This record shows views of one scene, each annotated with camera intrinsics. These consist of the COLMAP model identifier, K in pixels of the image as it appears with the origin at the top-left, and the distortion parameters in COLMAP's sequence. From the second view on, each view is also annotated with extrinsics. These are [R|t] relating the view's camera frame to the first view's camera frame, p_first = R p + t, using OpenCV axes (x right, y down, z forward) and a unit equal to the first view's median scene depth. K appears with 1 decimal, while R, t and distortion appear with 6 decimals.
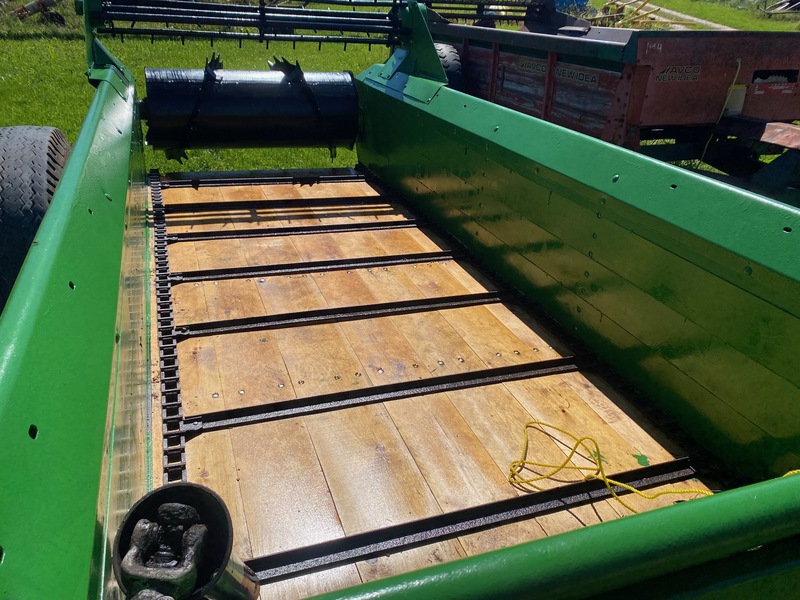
lens RADIAL K [[607.3, 0, 394.8], [0, 607.3, 295.7], [0, 0, 1]] dist [0.003359, -0.006304]
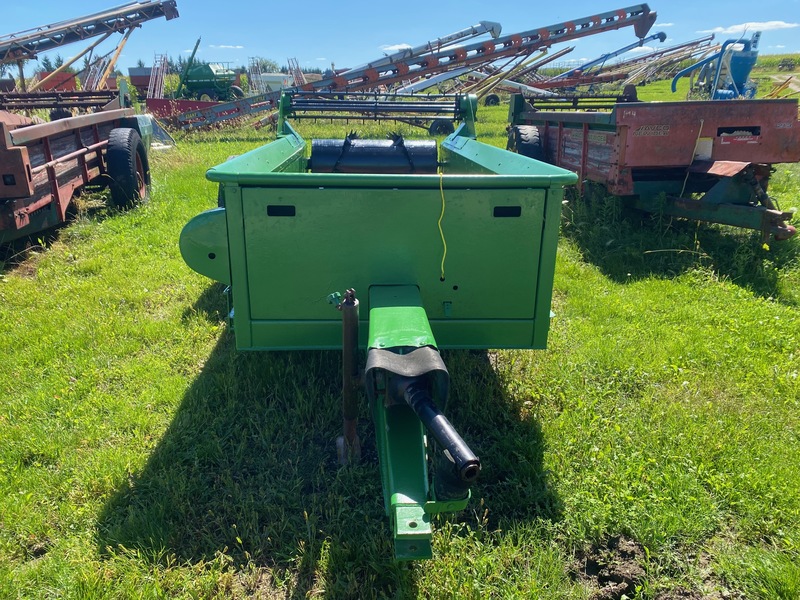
lens RADIAL K [[607.3, 0, 394.8], [0, 607.3, 295.7], [0, 0, 1]] dist [0.003359, -0.006304]
pose [[0.955190, 0.041883, -0.293016, 0.308957], [-0.087347, 0.985738, -0.143841, 0.268158], [0.282813, 0.162990, 0.945226, -0.449512]]
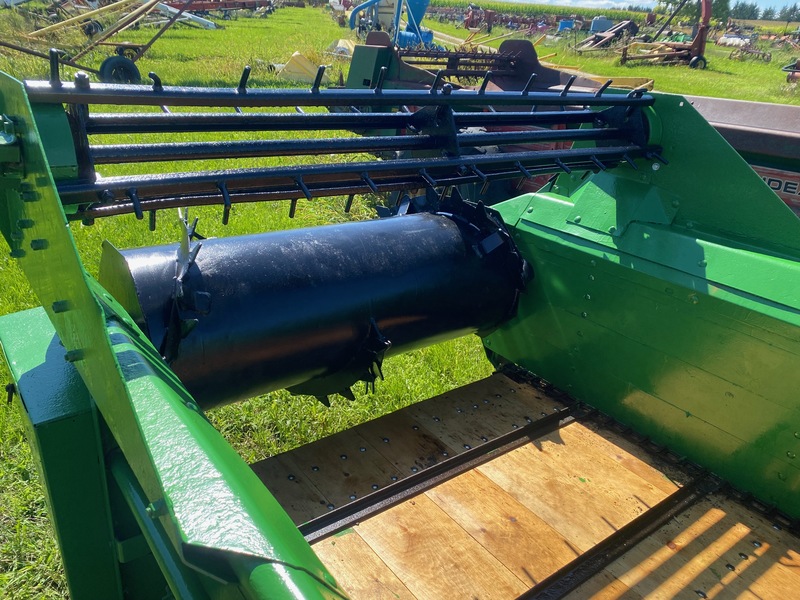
lens RADIAL K [[607.3, 0, 394.8], [0, 607.3, 295.7], [0, 0, 1]] dist [0.003359, -0.006304]
pose [[0.955999, -0.101346, 0.275309, -0.319817], [0.112514, 0.993335, -0.025034, -0.288897], [-0.270937, 0.054909, 0.961030, 0.506102]]
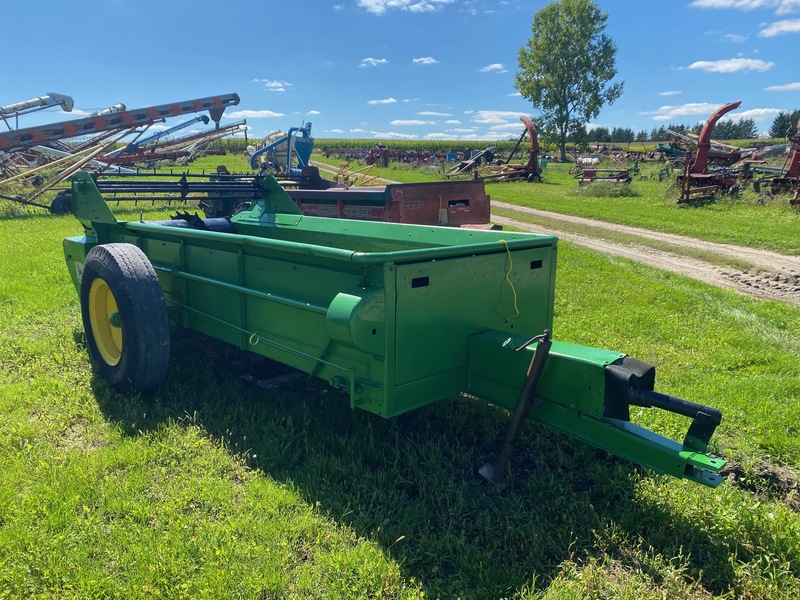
lens RADIAL K [[595.4, 0, 400.0], [0, 595.4, 300.0], [0, 0, 1]] dist [0.055387, -0.111230]
pose [[0.907431, -0.127879, 0.400270, -0.326757], [0.221190, 0.955280, -0.196255, 0.254462], [-0.357273, 0.266623, 0.895136, -0.524734]]
